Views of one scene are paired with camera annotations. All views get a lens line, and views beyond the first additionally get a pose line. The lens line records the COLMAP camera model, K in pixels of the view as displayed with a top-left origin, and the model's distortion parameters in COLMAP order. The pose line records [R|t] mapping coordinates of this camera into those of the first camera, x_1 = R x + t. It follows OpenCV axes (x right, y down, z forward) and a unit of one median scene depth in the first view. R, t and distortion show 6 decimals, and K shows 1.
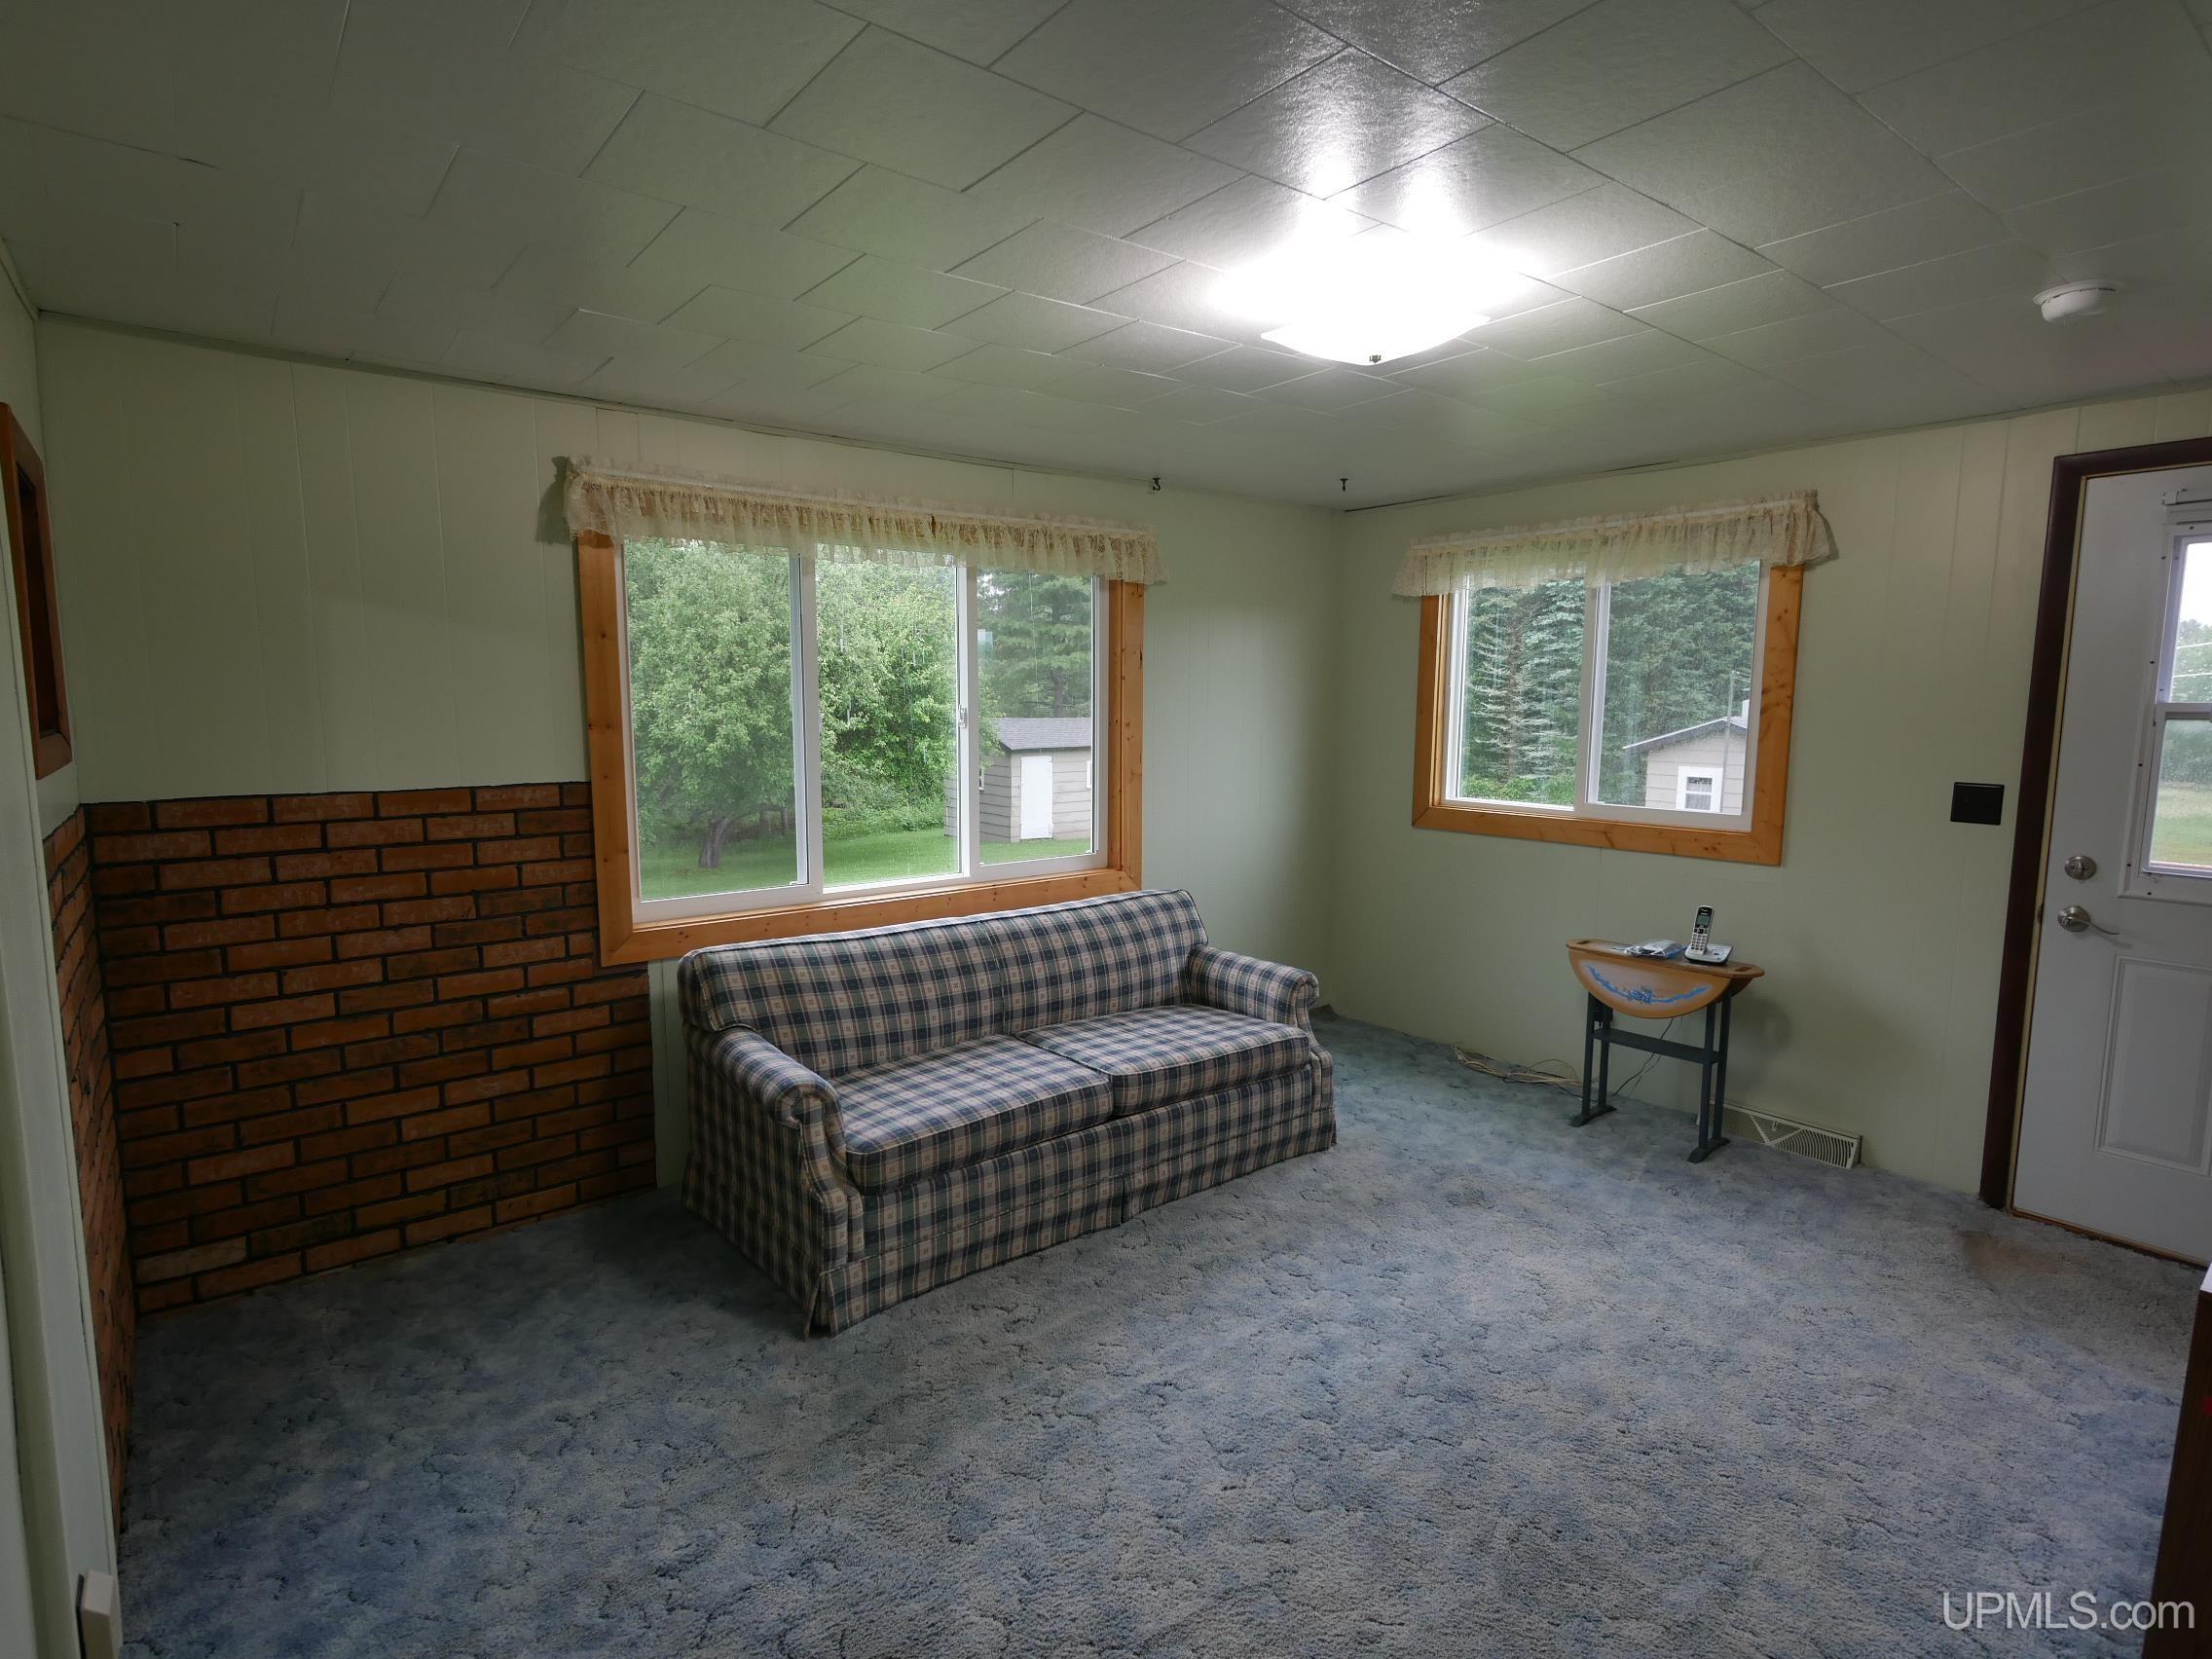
lens RADIAL K [[1158.6, 0, 1055.4], [0, 1158.6, 832.4], [0, 0, 1]] dist [-0.002269, -0.000211]
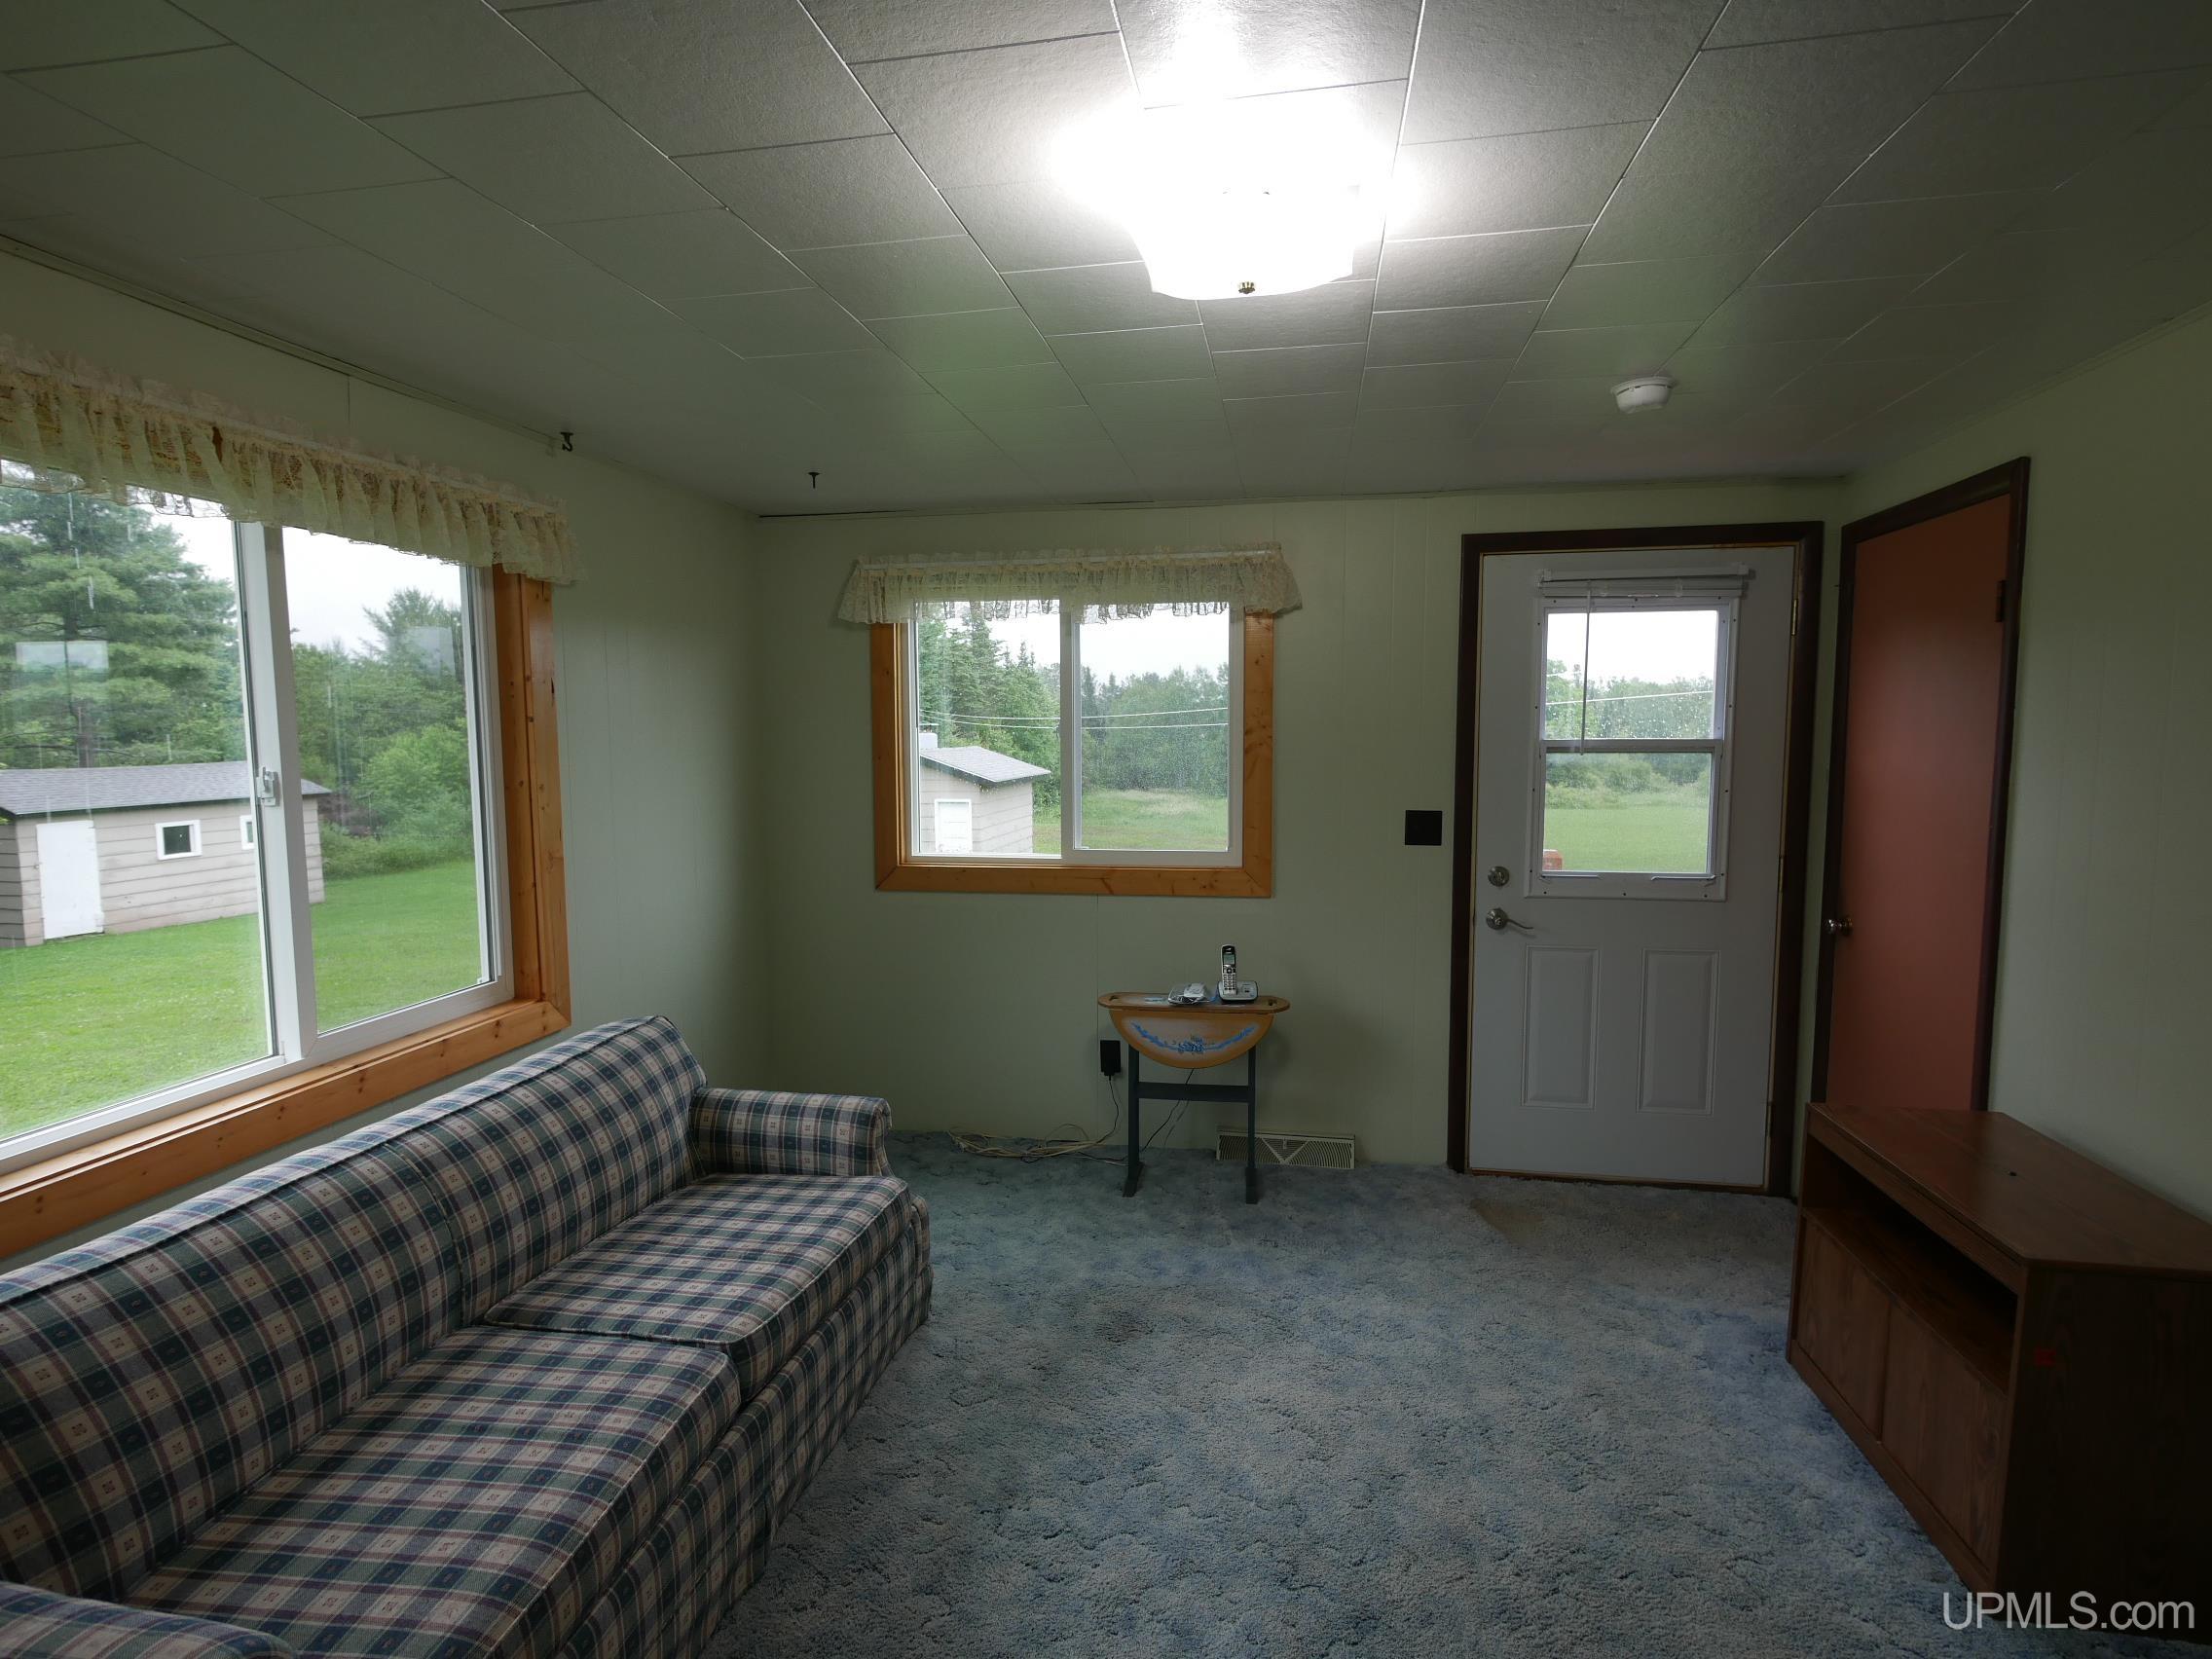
lens RADIAL K [[1136.8, 0, 1106.0], [0, 1136.8, 829.5], [0, 0, 1]] dist [-0.003064, 0.001031]
pose [[0.729885, -0.067532, 0.680226, -0.180264], [0.088453, 0.996072, 0.003979, -0.049365], [-0.677823, 0.057263, 0.732992, 0.339699]]
